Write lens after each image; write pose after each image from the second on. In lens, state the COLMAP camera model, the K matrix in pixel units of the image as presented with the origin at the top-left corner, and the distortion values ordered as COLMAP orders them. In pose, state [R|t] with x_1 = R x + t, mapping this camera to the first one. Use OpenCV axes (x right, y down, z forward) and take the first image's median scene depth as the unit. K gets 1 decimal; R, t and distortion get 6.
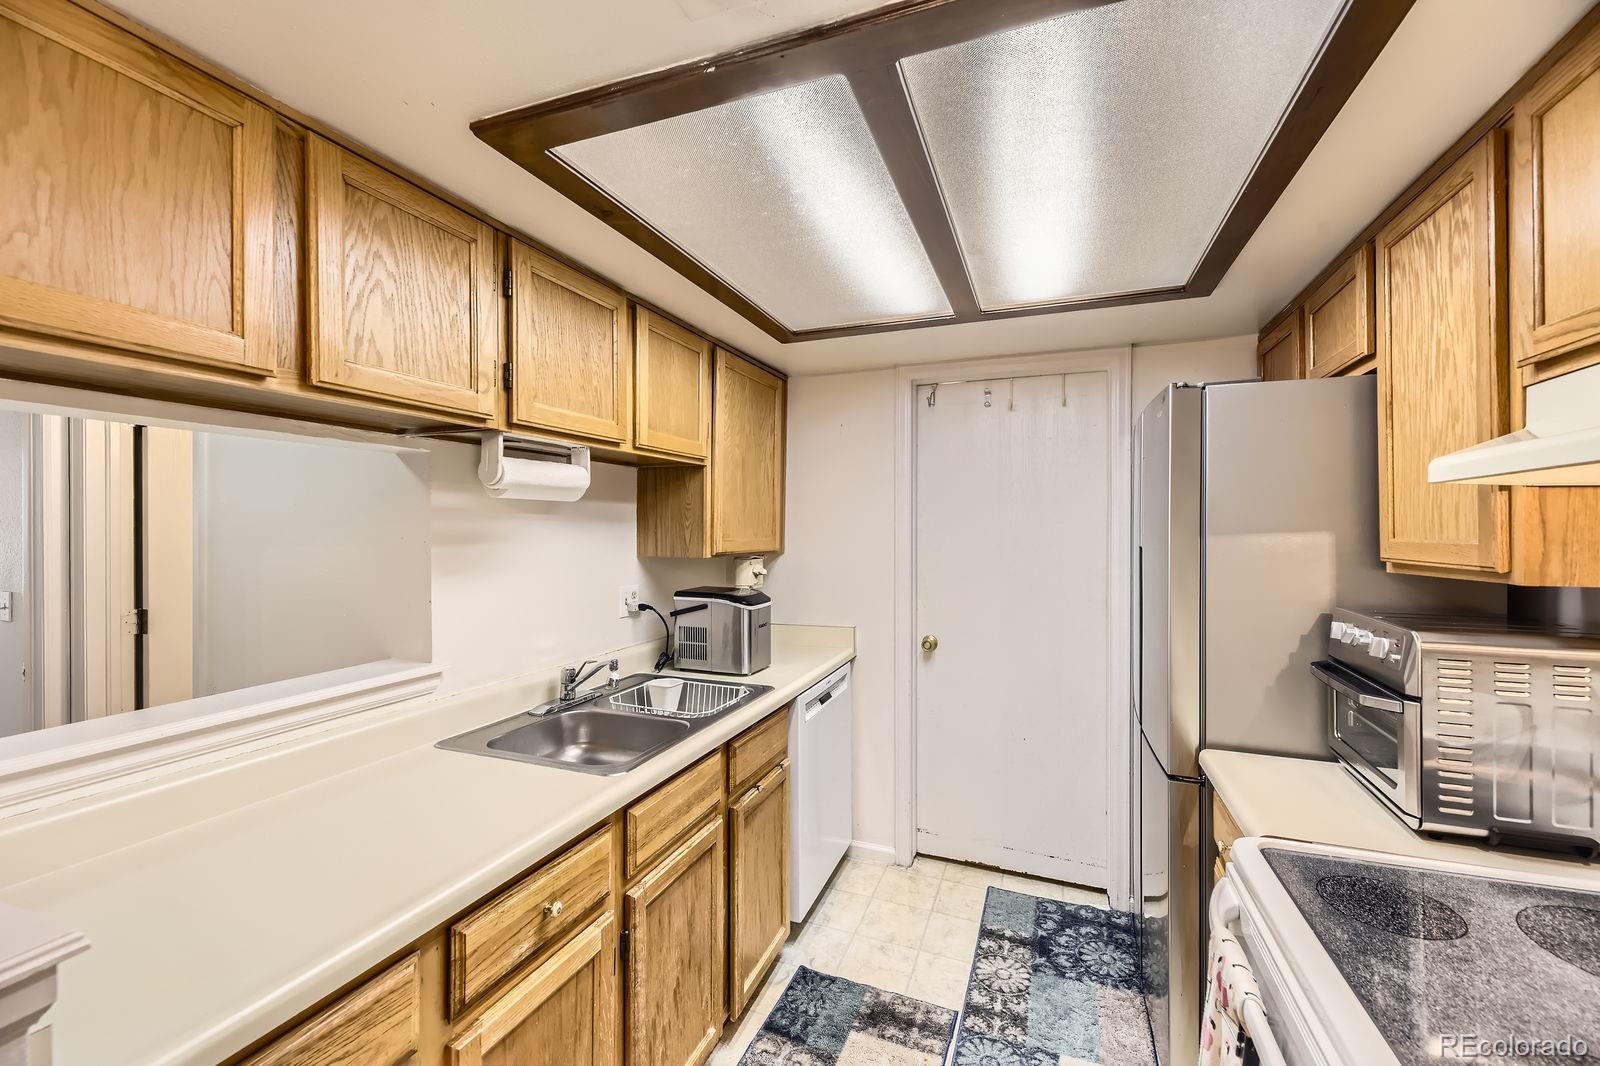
lens RADIAL K [[652.0, 0, 795.2], [0, 652.0, 526.0], [0, 0, 1]] dist [0.013398, -0.000500]
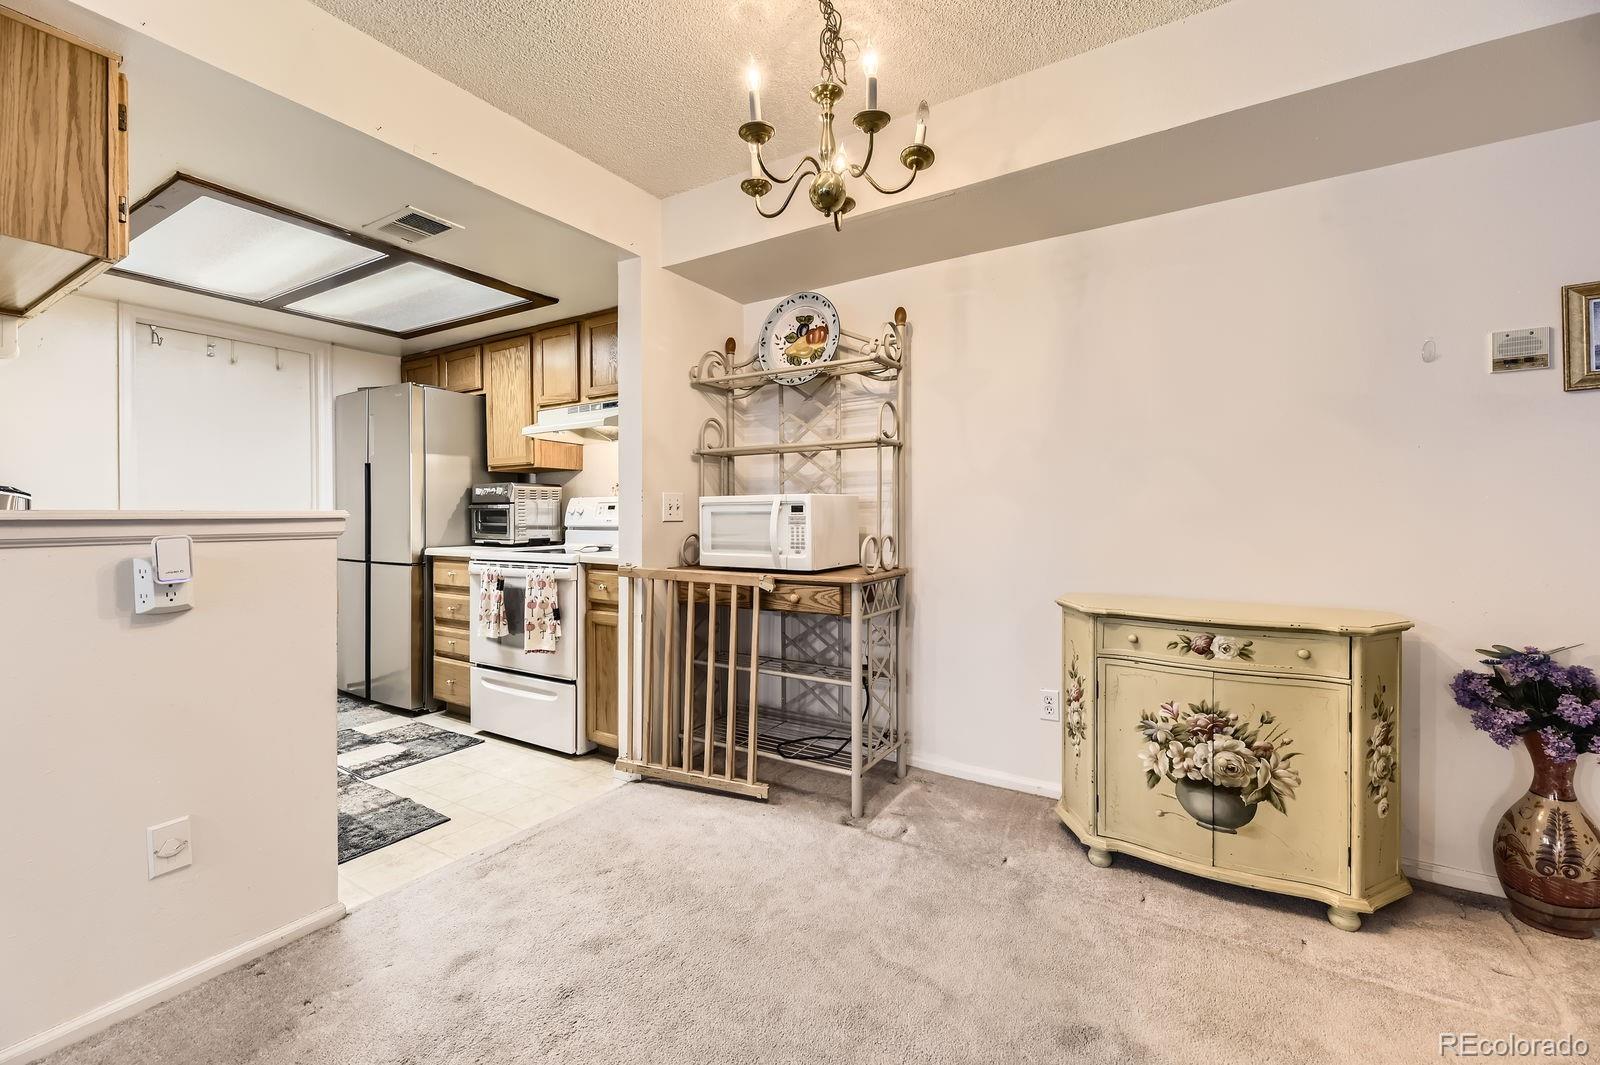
lens RADIAL K [[658.9, 0, 814.6], [0, 658.9, 520.3], [0, 0, 1]] dist [0.008850, -0.000567]
pose [[0.181691, -0.007376, 0.983328, -1.032796], [-0.002715, 0.999964, 0.008002, 0.167652], [-0.983352, -0.004124, 0.181664, -0.545702]]
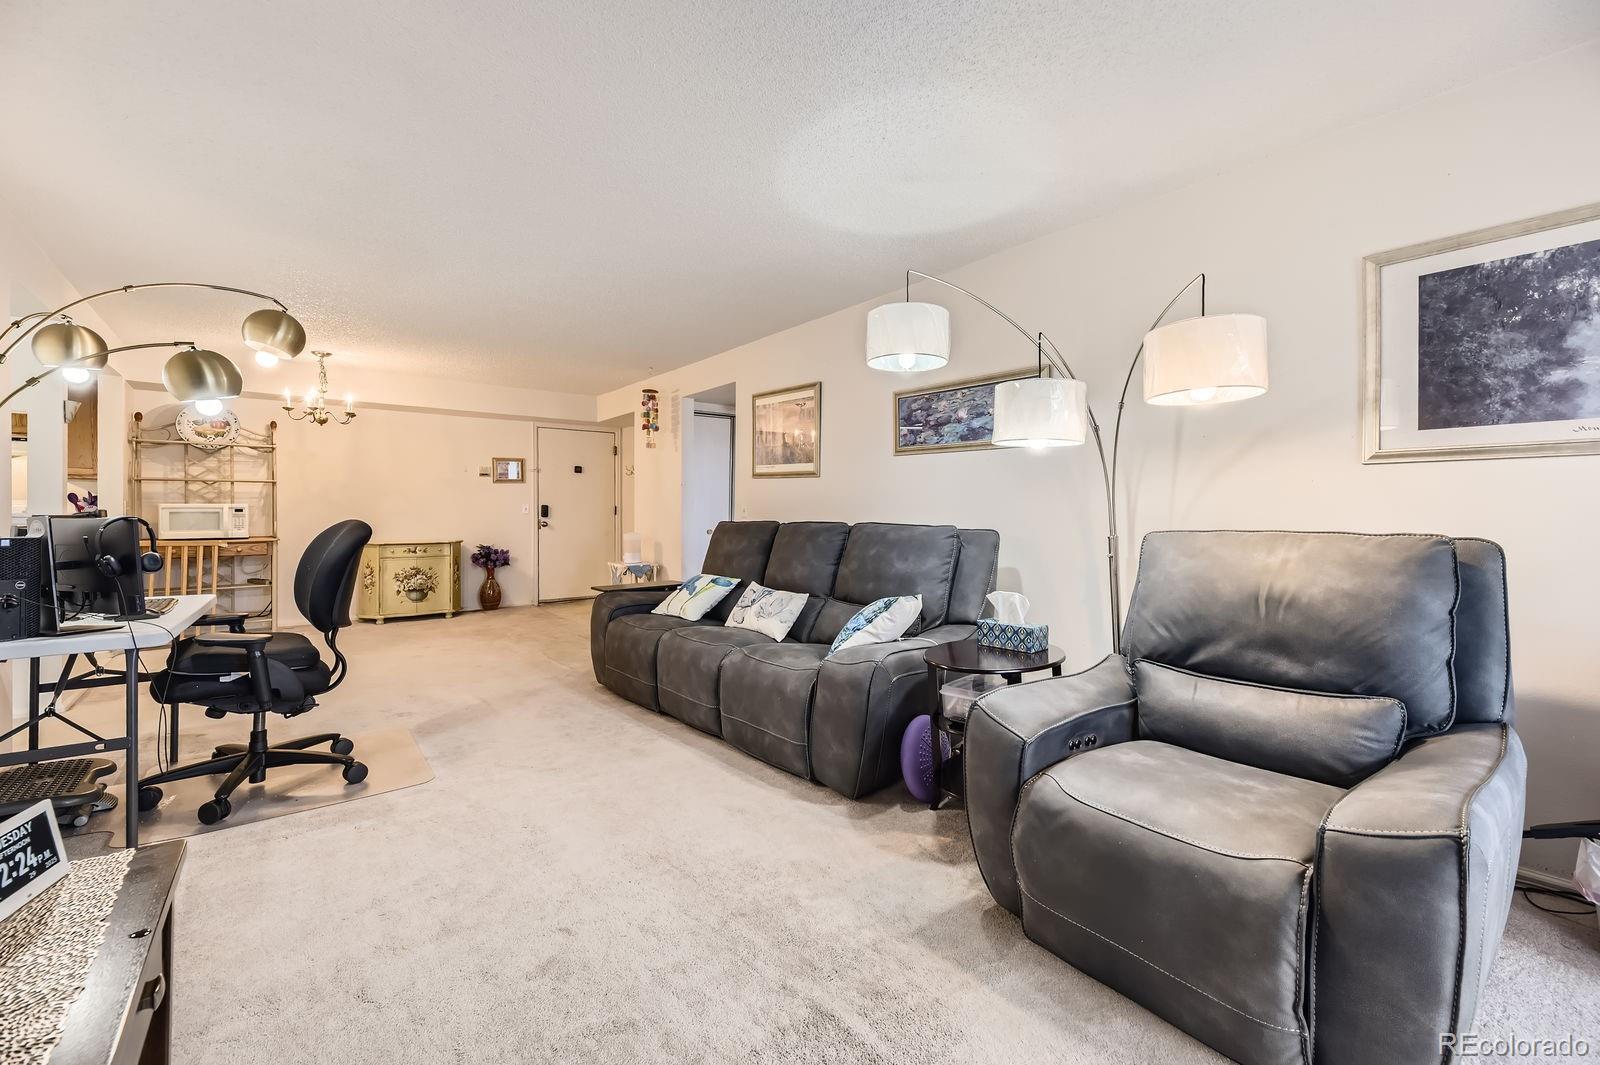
lens RADIAL K [[668.6, 0, 804.0], [0, 668.6, 507.5], [0, 0, 1]] dist [0.014230, -0.000410]
pose [[-0.858682, 0.001649, 0.512506, -3.212514], [-0.002395, 0.999971, -0.007229, 0.159486], [-0.512503, -0.007434, -0.858653, 0.845027]]
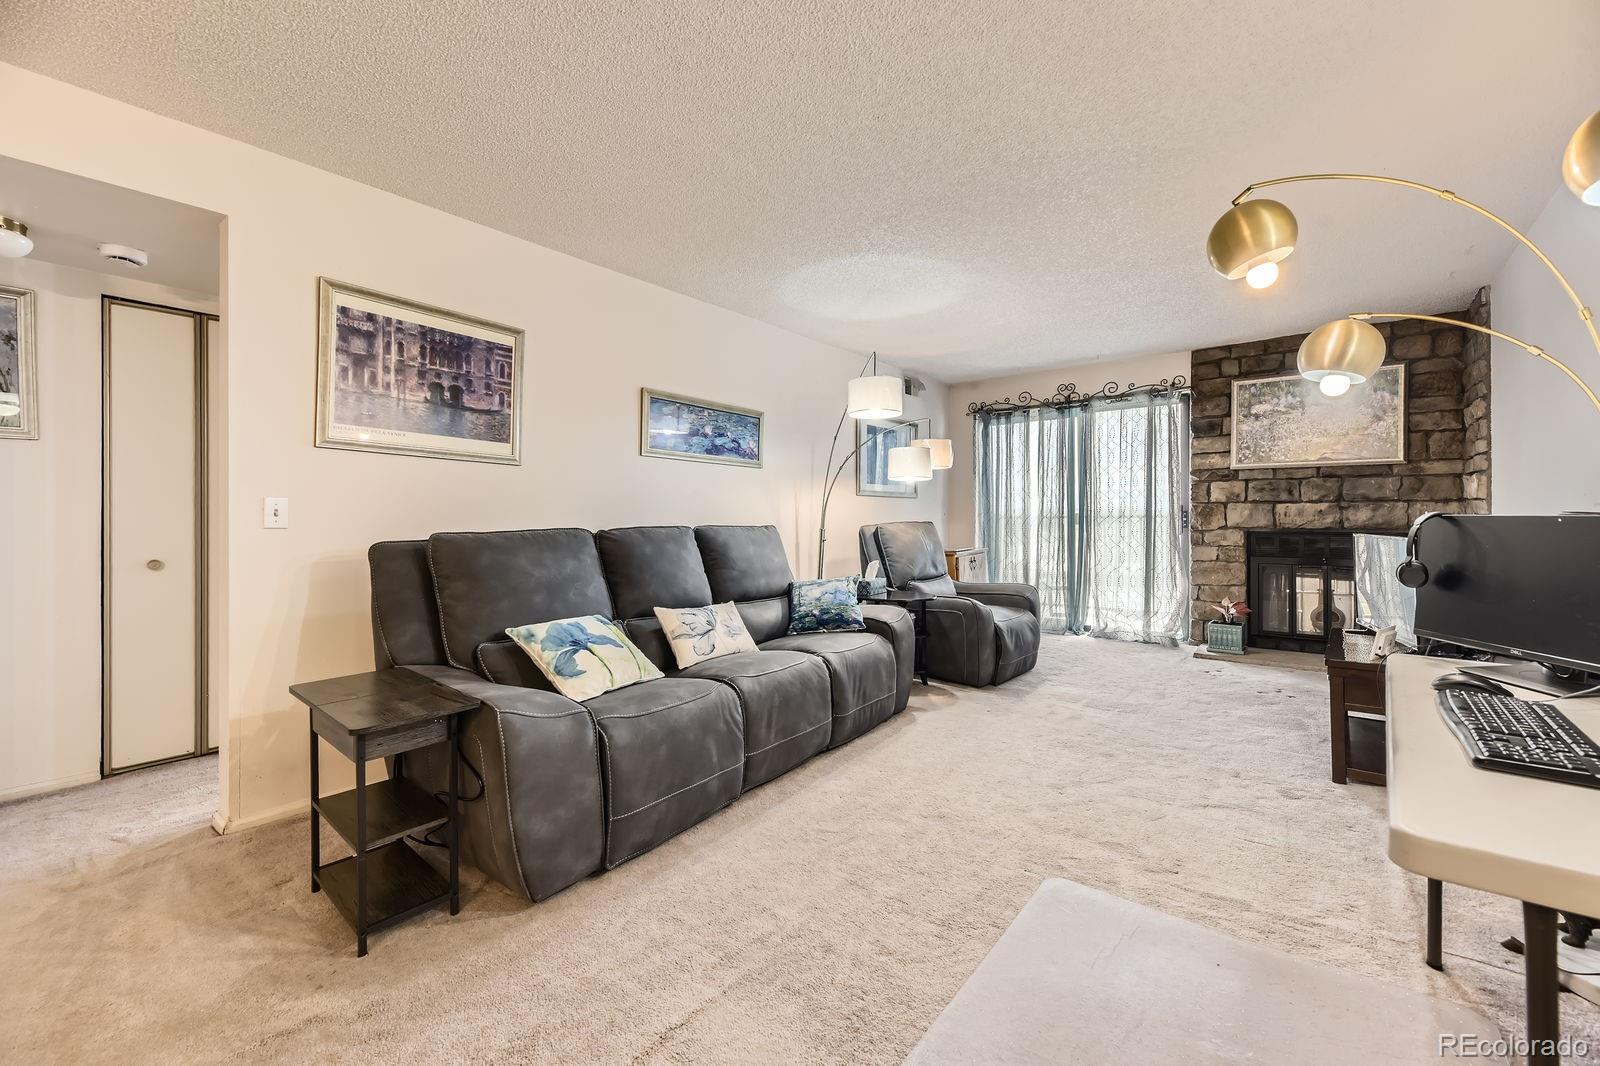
lens RADIAL K [[658.9, 0, 814.6], [0, 658.9, 520.8], [0, 0, 1]] dist [0.008850, -0.000567]
pose [[-0.294161, 0.005991, -0.955737, -0.969813], [0.006324, 0.999971, 0.004322, 0.166739], [0.955735, -0.004773, -0.294191, 0.060605]]
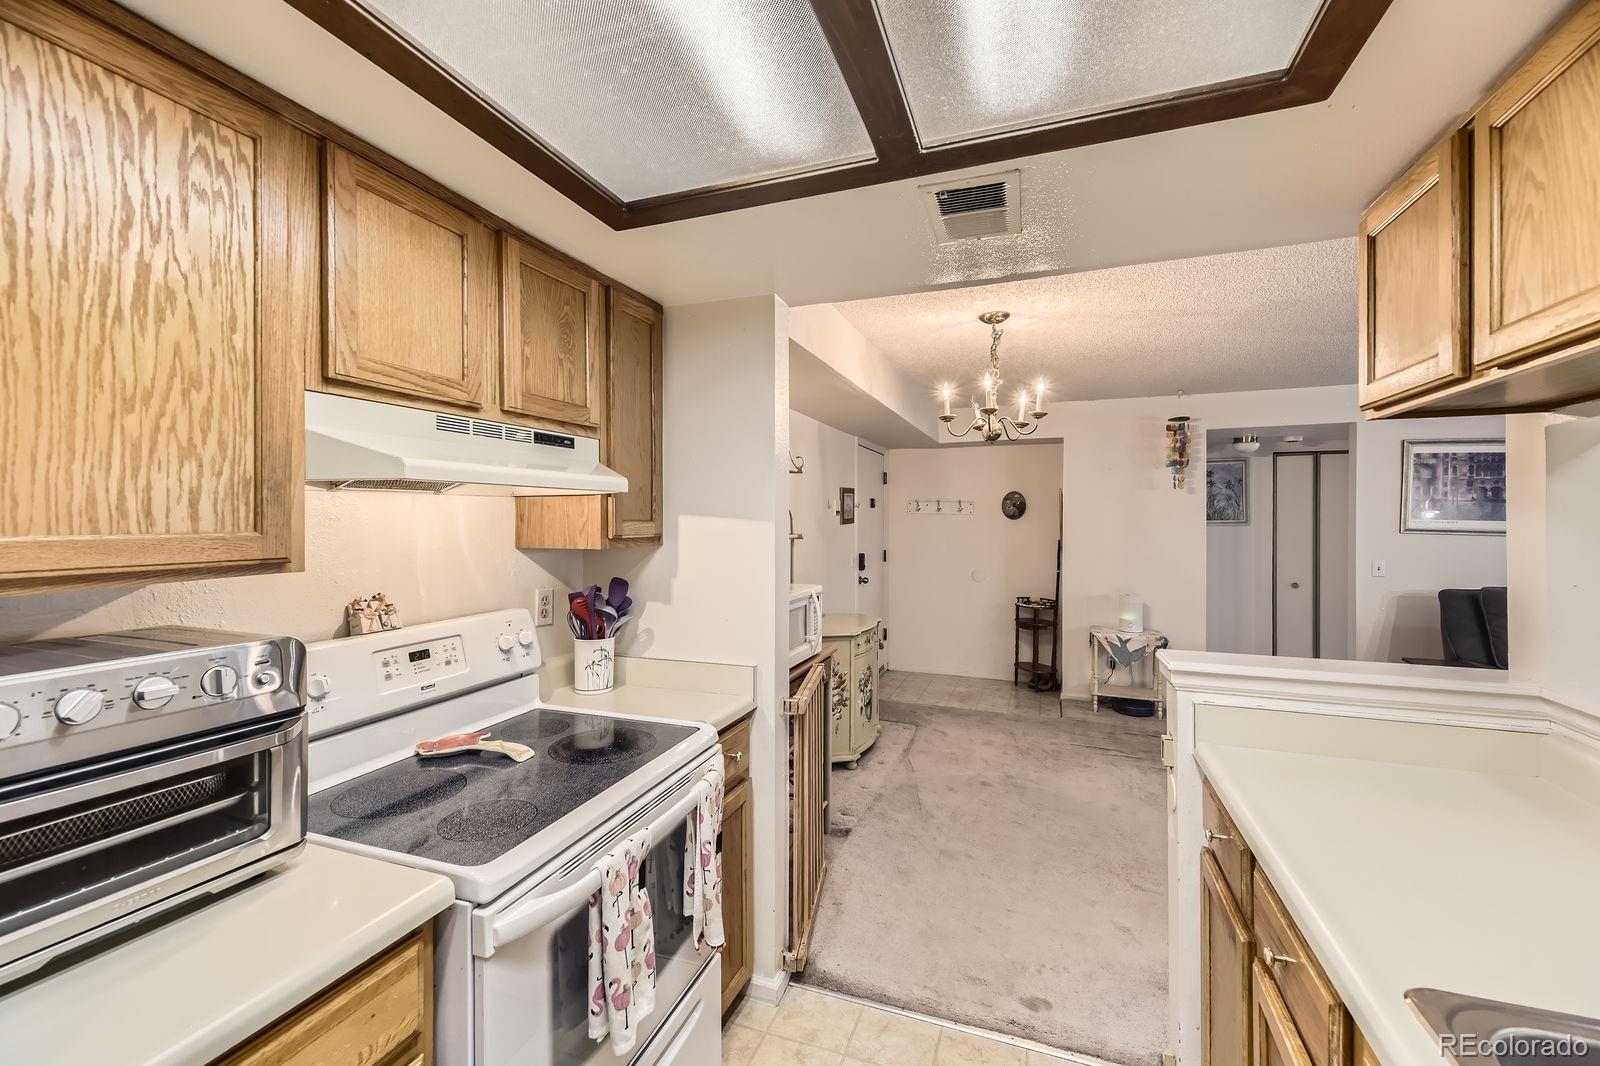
lens RADIAL K [[661.5, 0, 793.9], [0, 661.5, 521.4], [0, 0, 1]] dist [0.000904, 0.000047]
pose [[-0.999985, 0.001140, -0.005367, 0.145027], [0.001162, 0.999991, -0.004084, 0.006406], [0.005362, -0.004091, -0.999977, 1.007516]]
